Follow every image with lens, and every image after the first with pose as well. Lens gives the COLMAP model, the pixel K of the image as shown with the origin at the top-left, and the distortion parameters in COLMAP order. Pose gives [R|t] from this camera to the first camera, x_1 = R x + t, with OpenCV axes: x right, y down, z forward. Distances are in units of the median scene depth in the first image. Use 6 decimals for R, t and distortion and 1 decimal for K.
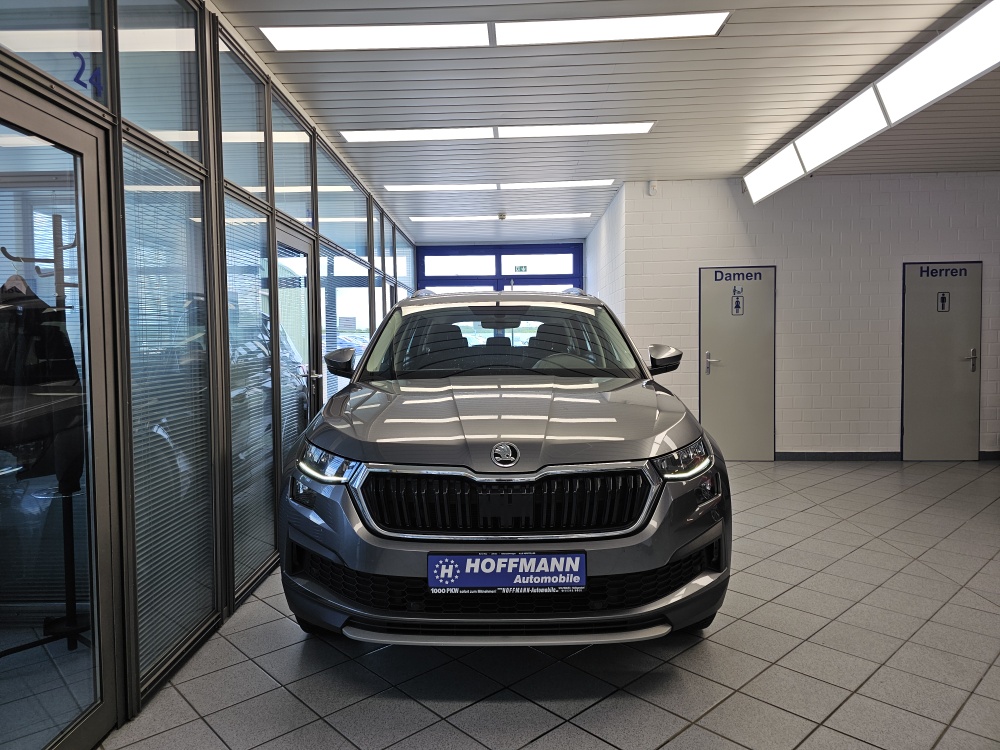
lens RADIAL K [[675.9, 0, 504.1], [0, 675.9, 374.2], [0, 0, 1]] dist [0.060596, -0.072001]
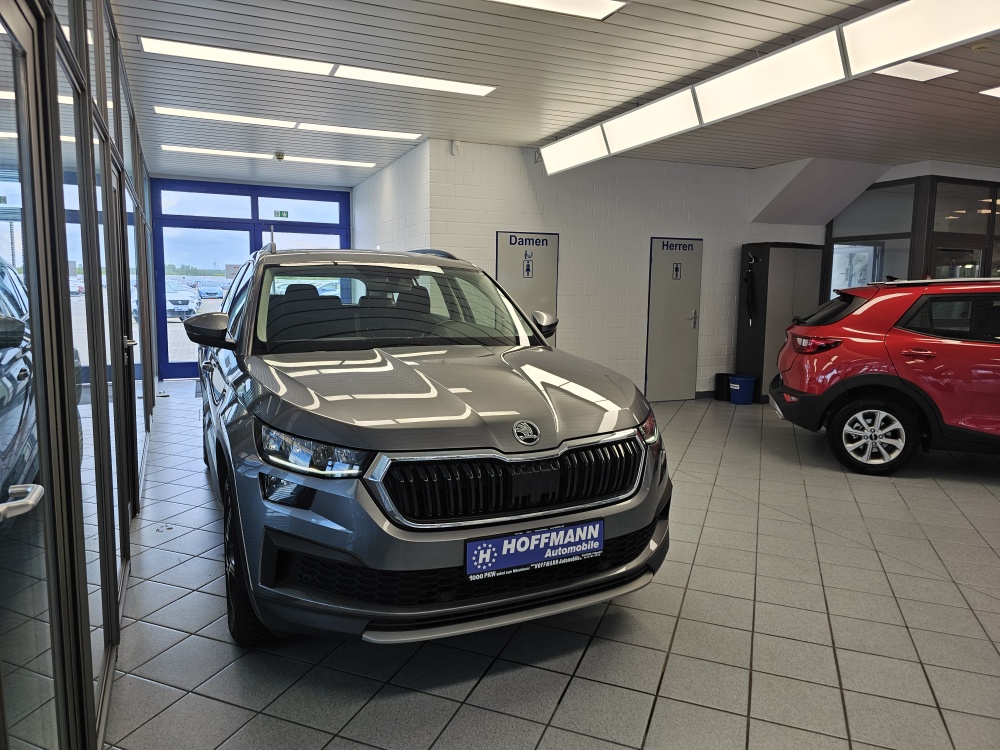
lens RADIAL K [[668.4, 0, 500.4], [0, 668.4, 368.8], [0, 0, 1]] dist [0.078207, -0.089156]
pose [[0.898472, -0.030211, 0.437989, -0.467287], [-0.001004, 0.997486, 0.070863, -0.045870], [-0.439029, -0.064109, 0.896183, 0.137614]]
